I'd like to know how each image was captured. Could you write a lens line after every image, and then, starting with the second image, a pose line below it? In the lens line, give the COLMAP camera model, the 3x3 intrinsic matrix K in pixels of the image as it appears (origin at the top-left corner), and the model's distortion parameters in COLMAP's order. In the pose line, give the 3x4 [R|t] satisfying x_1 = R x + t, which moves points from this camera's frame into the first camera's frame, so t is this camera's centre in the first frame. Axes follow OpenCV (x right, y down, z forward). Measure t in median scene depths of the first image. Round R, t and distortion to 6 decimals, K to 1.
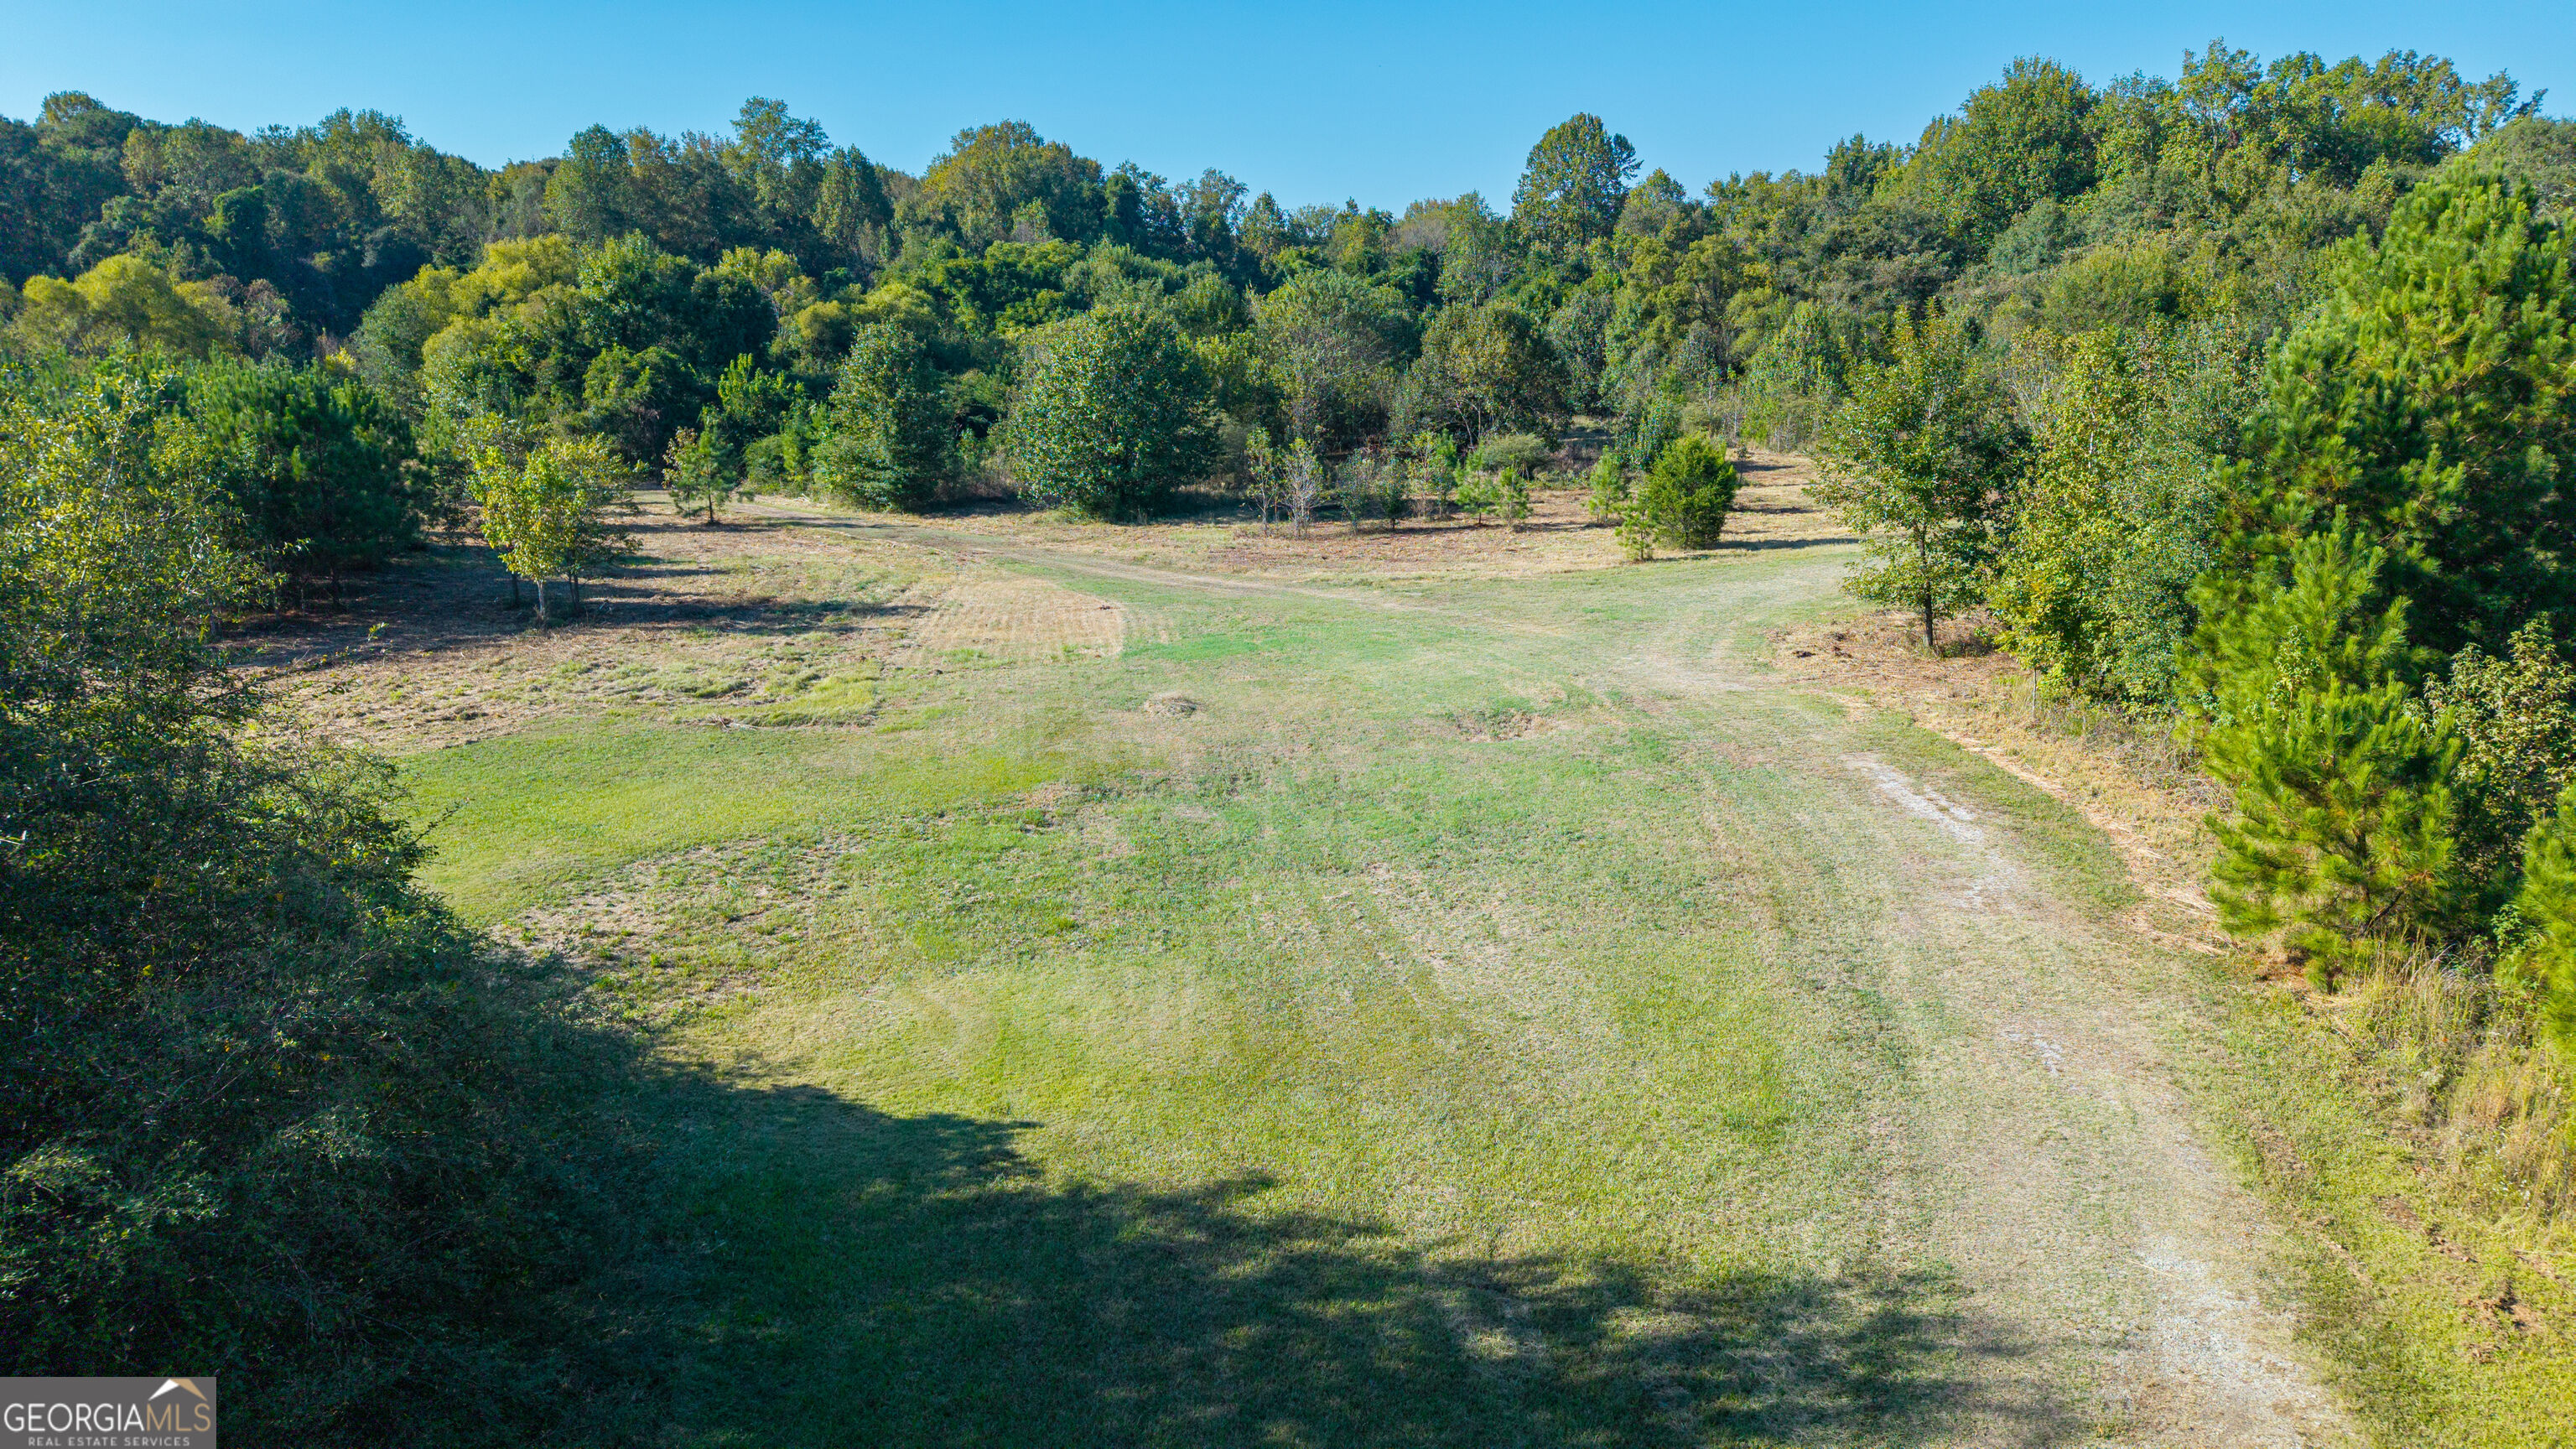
lens RADIAL K [[1720.6, 0, 1300.6], [0, 1720.6, 711.3], [0, 0, 1]] dist [0.036457, -0.041065]
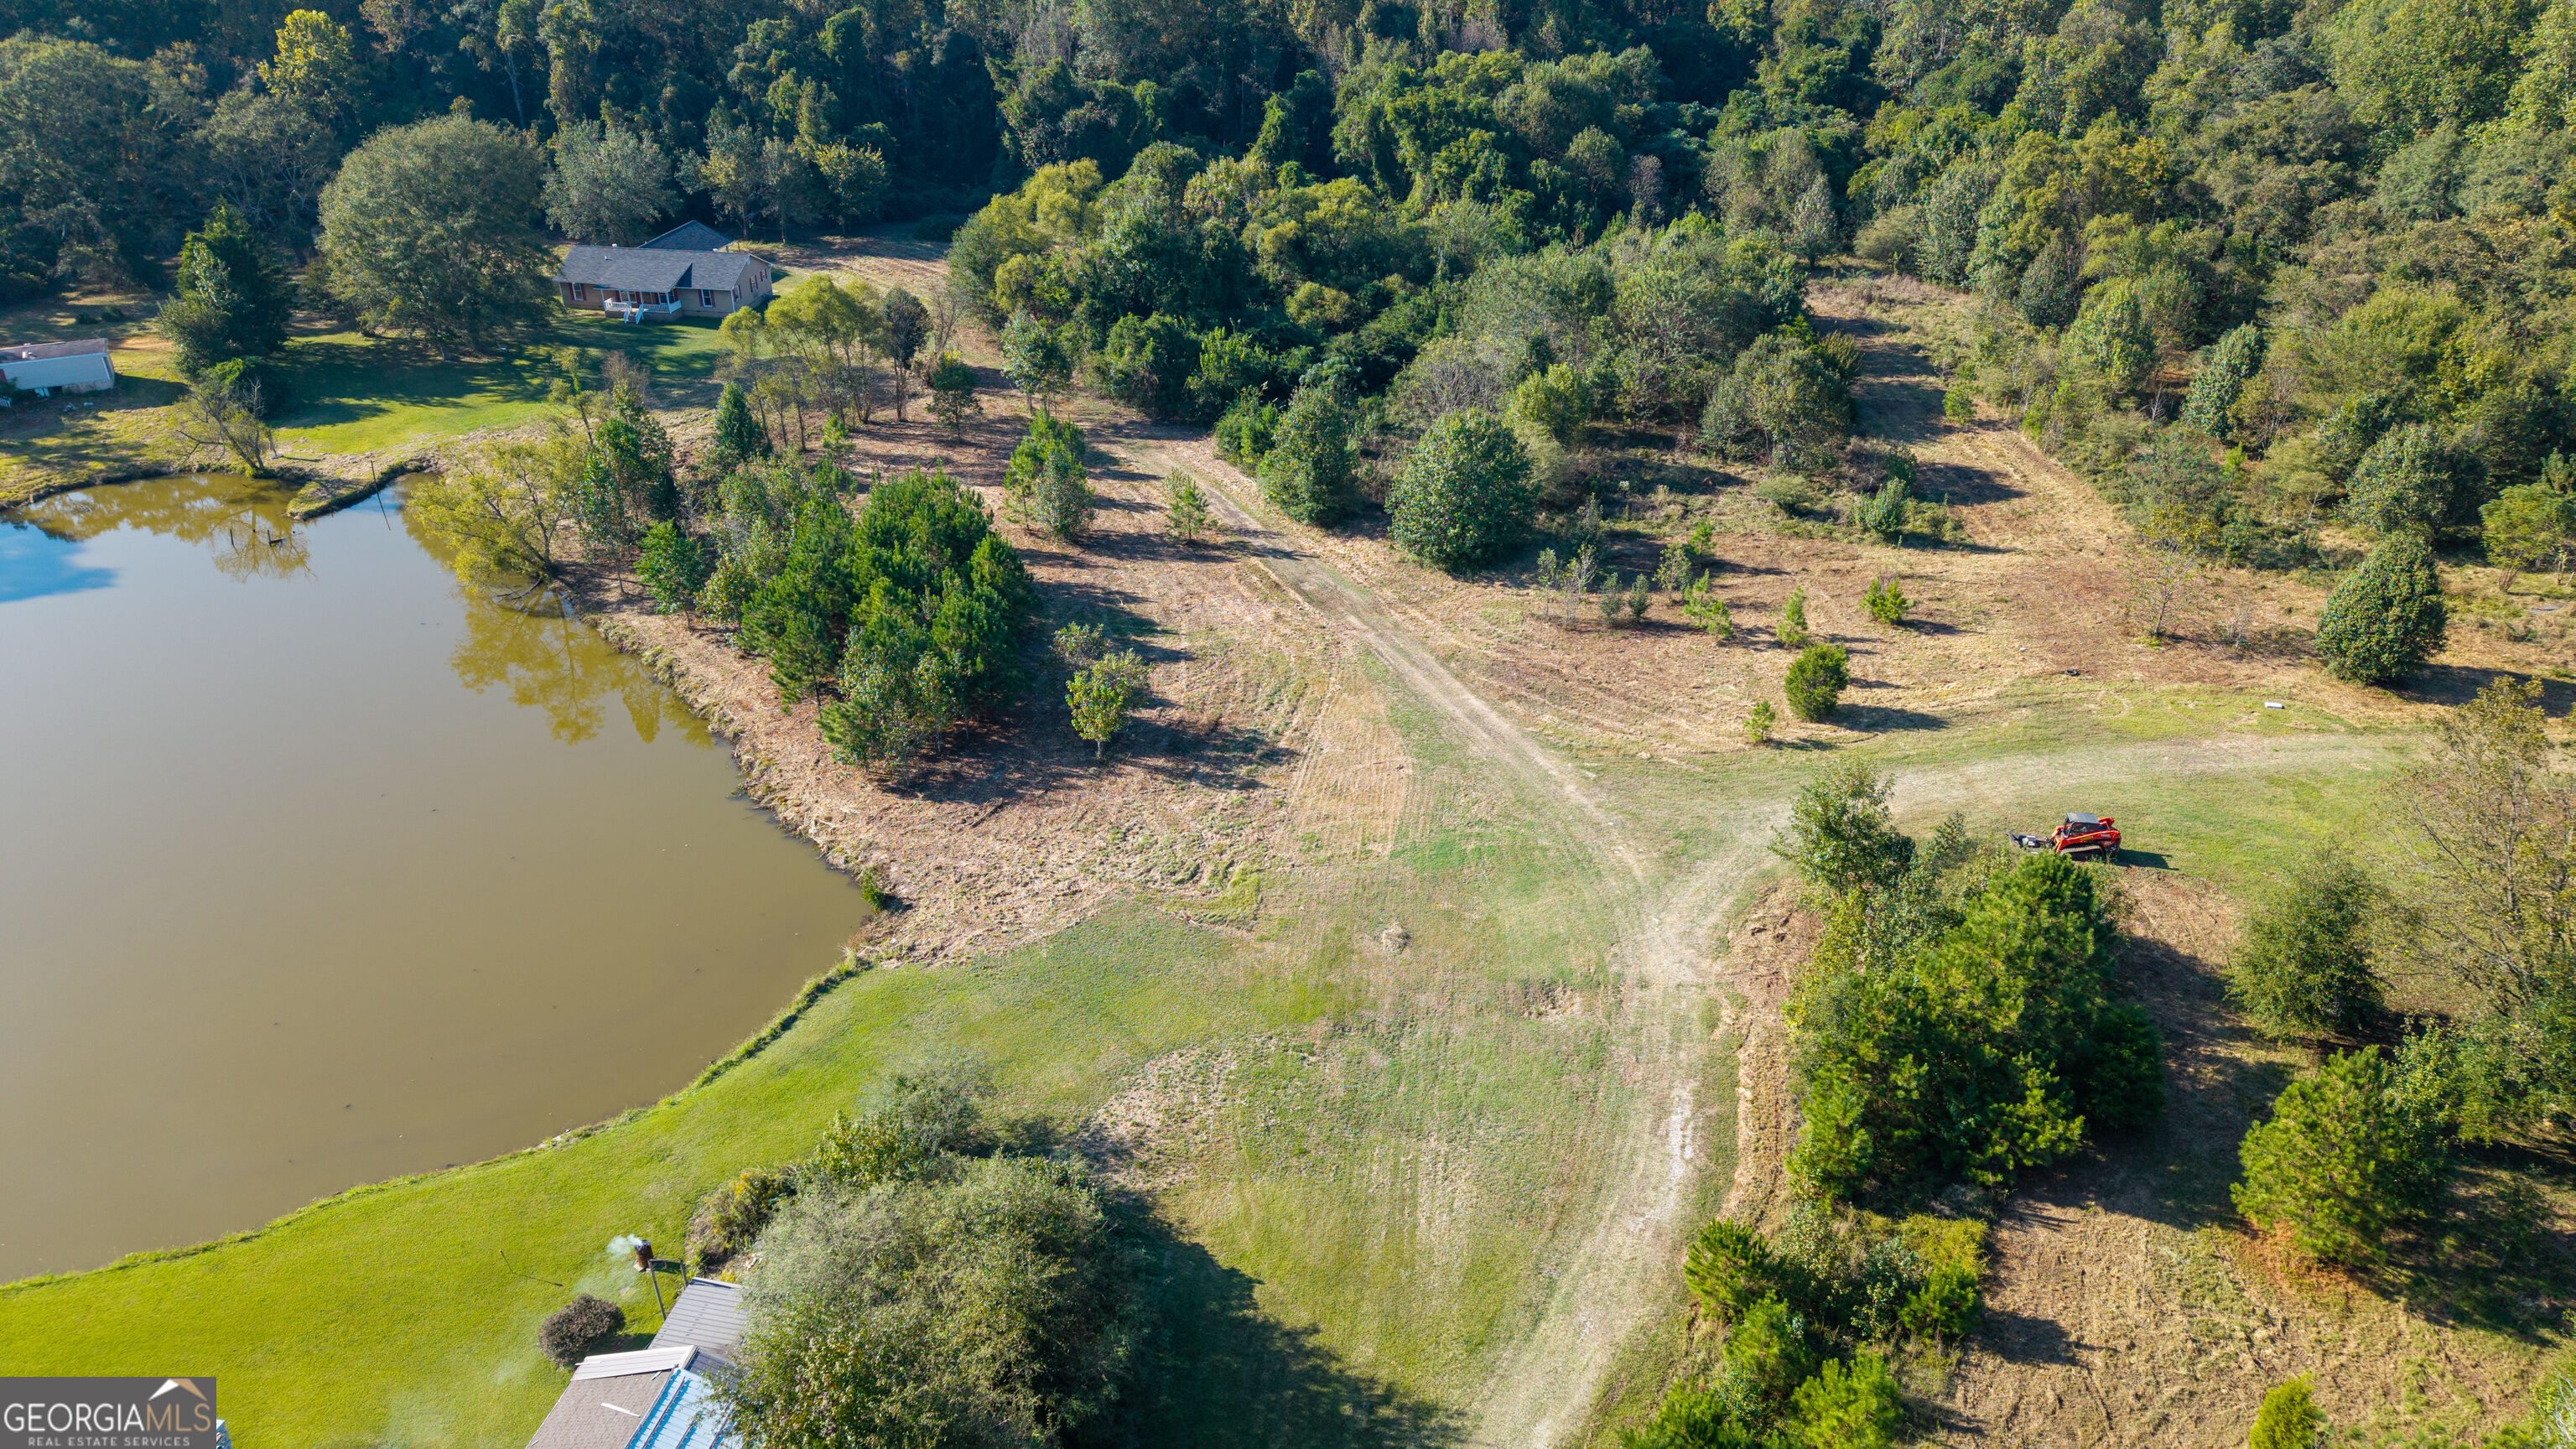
lens RADIAL K [[1720.6, 0, 1298.8], [0, 1720.6, 725.1], [0, 0, 1]] dist [0.036457, -0.041065]
pose [[0.962421, 0.133219, -0.236641, 0.066996], [-0.060962, 0.955151, 0.289775, -0.210421], [0.264631, -0.264459, 0.927379, -0.214408]]
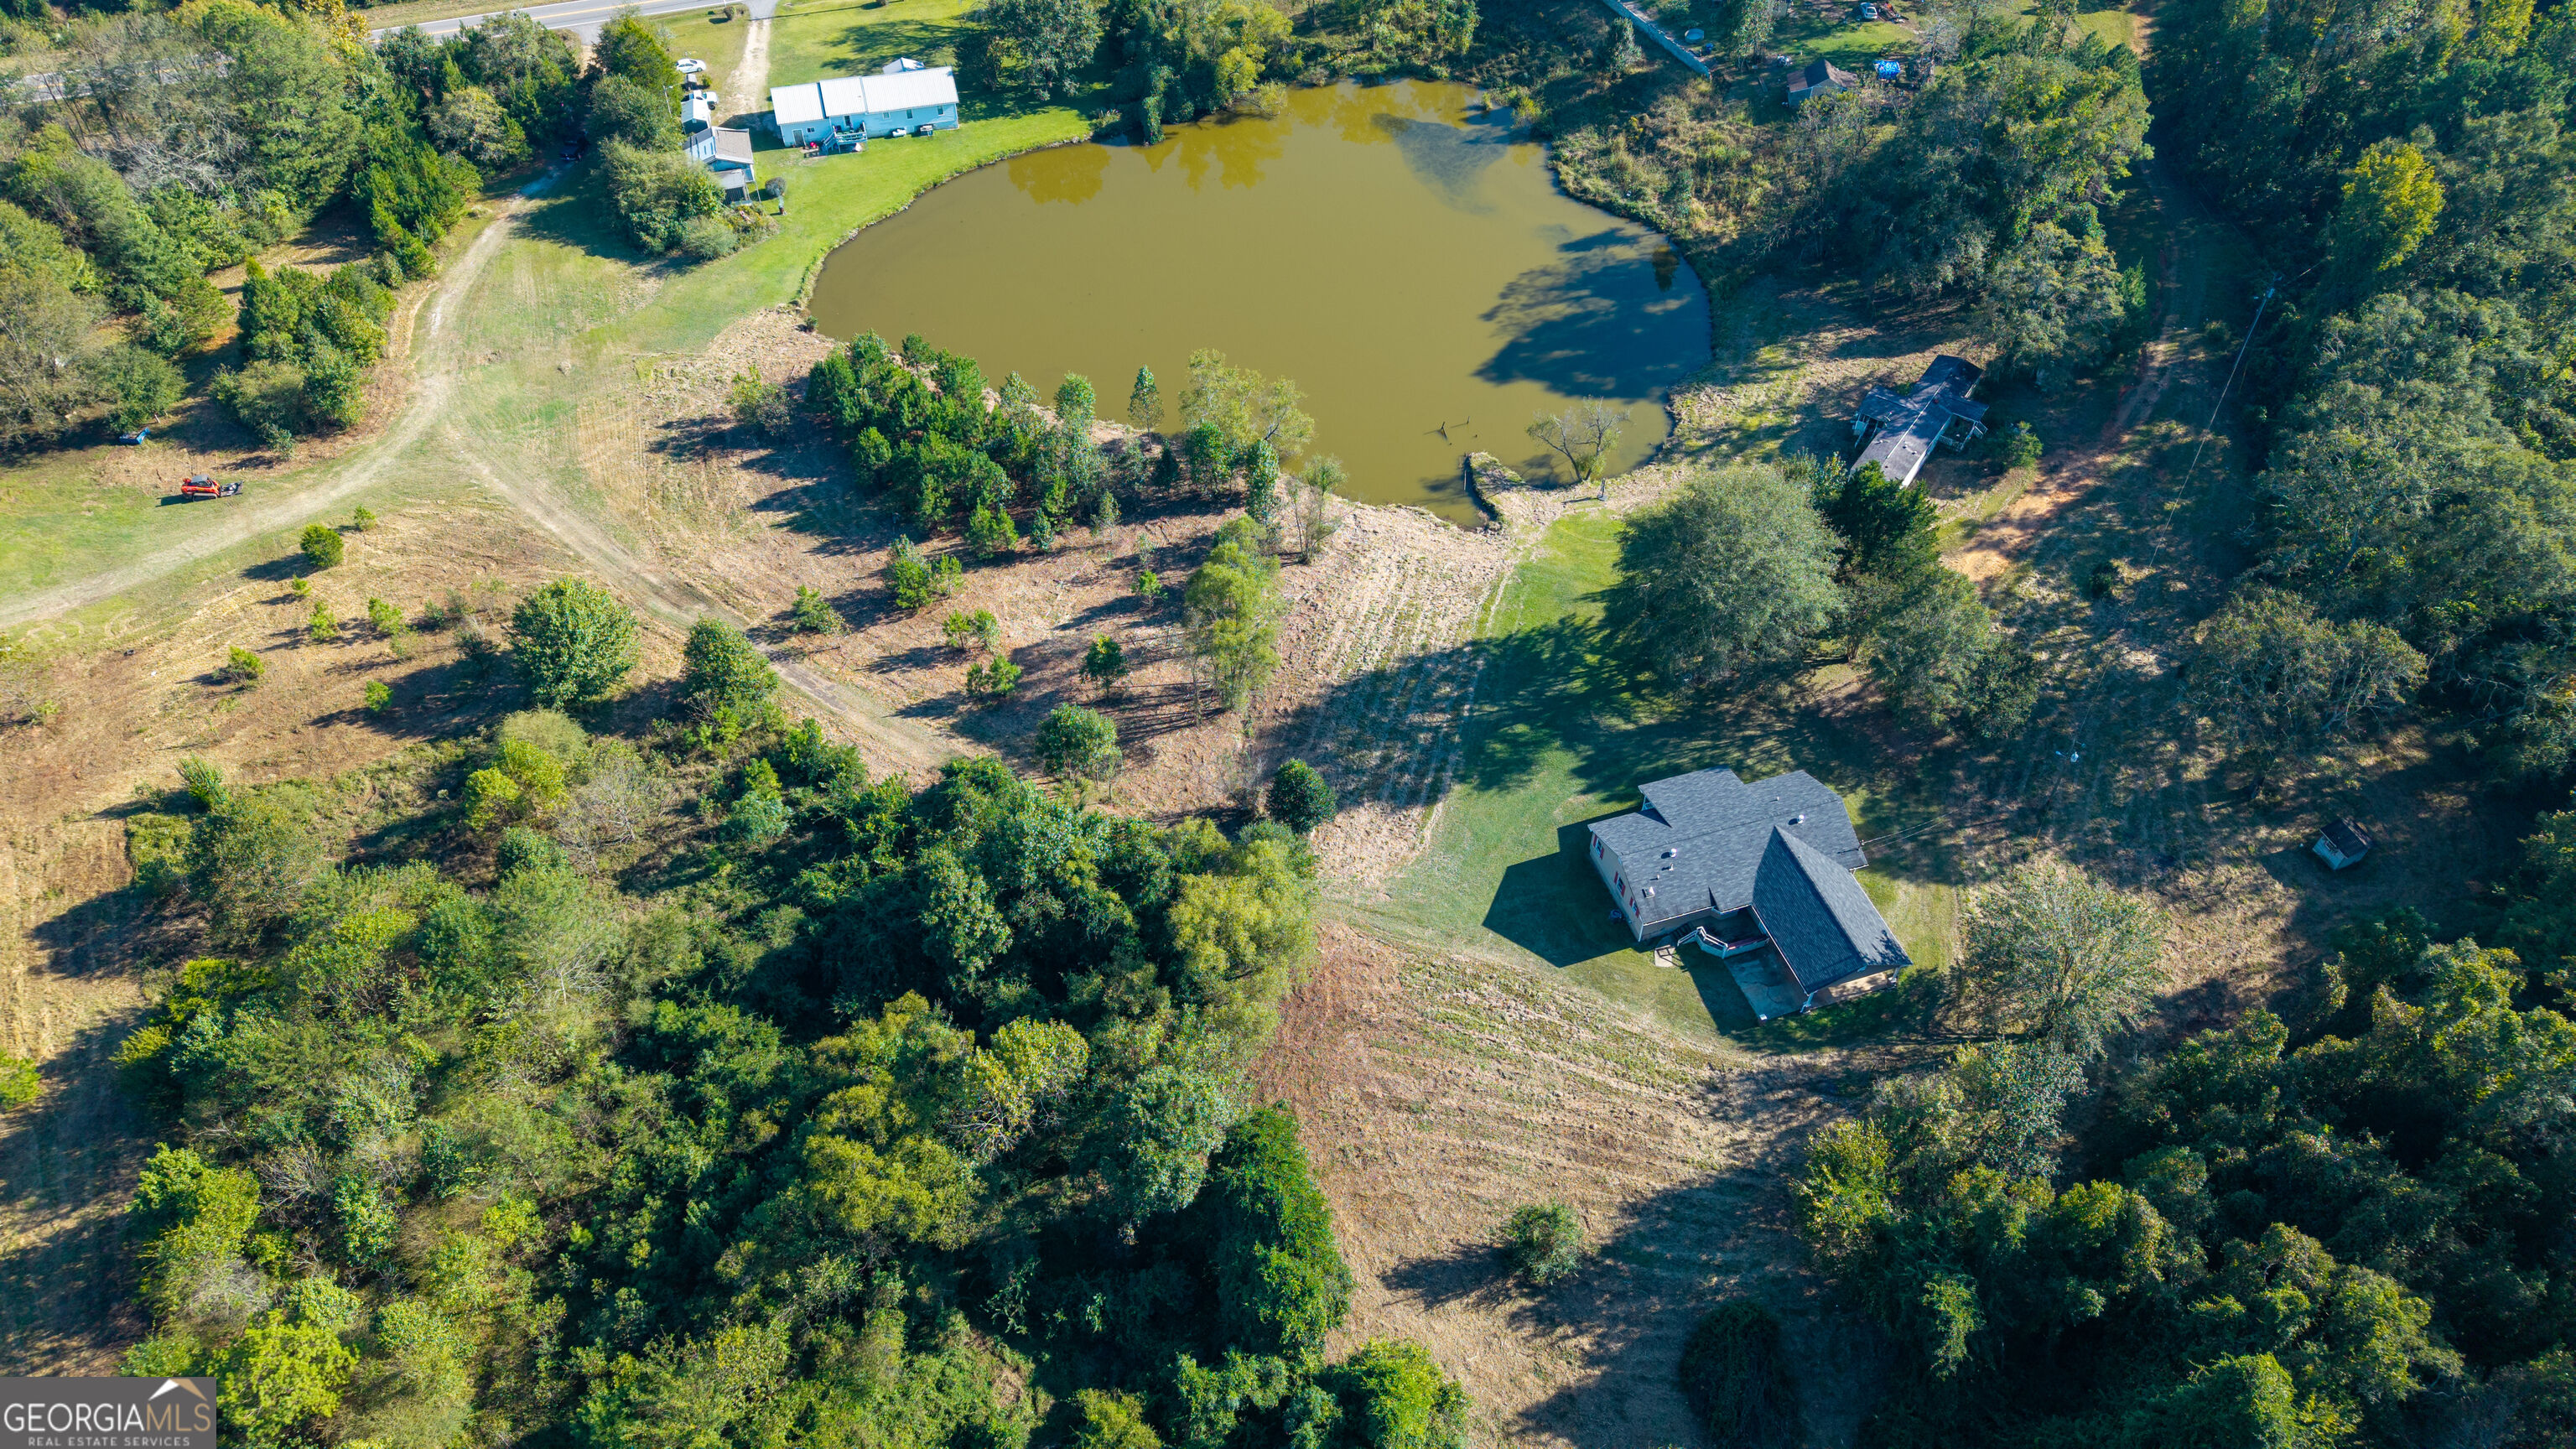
lens RADIAL K [[1720.6, 0, 1299.0], [0, 1720.6, 741.2], [0, 0, 1]] dist [0.036457, -0.041065]
pose [[-0.982202, 0.135096, -0.130489, -0.317867], [-0.045856, 0.501239, 0.864093, -0.899964], [0.182142, 0.854698, -0.486123, 1.129984]]
